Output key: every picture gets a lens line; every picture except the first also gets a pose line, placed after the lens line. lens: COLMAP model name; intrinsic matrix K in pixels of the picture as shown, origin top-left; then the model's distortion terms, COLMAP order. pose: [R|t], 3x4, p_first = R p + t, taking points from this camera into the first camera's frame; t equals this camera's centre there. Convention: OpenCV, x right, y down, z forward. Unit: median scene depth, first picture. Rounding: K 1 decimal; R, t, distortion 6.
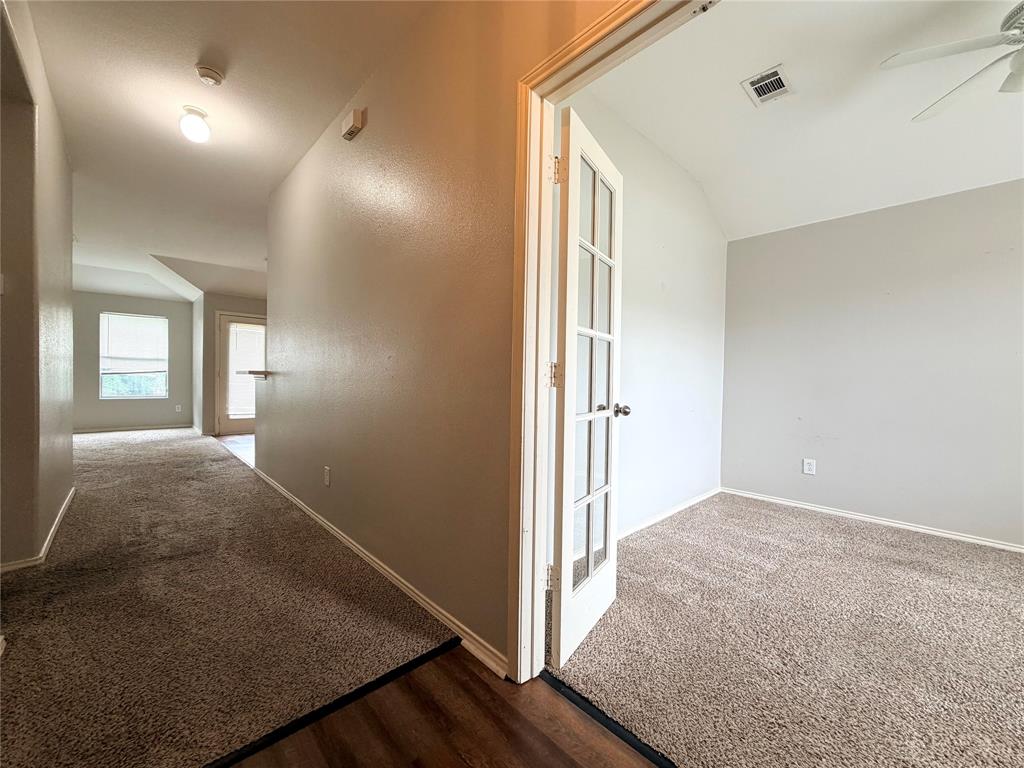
lens RADIAL K [[409.5, 0, 508.3], [0, 409.5, 384.5], [0, 0, 1]] dist [0.001556, 0.000288]
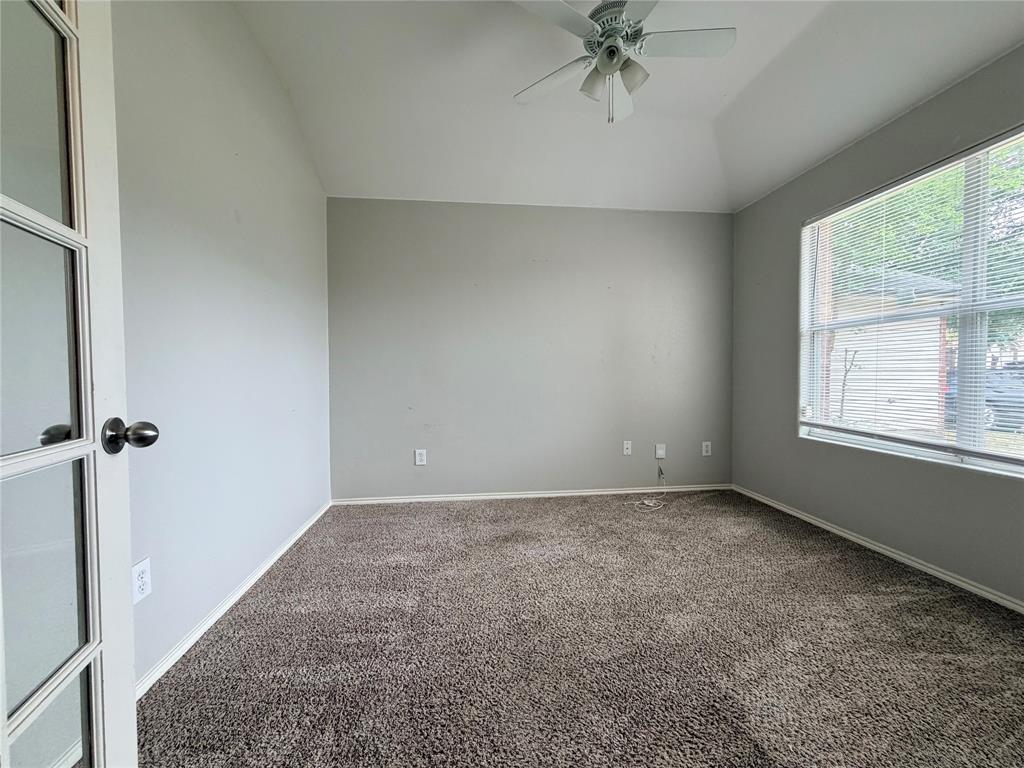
lens RADIAL K [[409.5, 0, 508.3], [0, 409.5, 384.5], [0, 0, 1]] dist [0.001556, 0.000288]
pose [[0.598684, -0.041526, 0.799908, 0.132662], [0.027940, 0.999130, 0.030957, 0.009594], [-0.800498, 0.003815, 0.599324, 0.349001]]
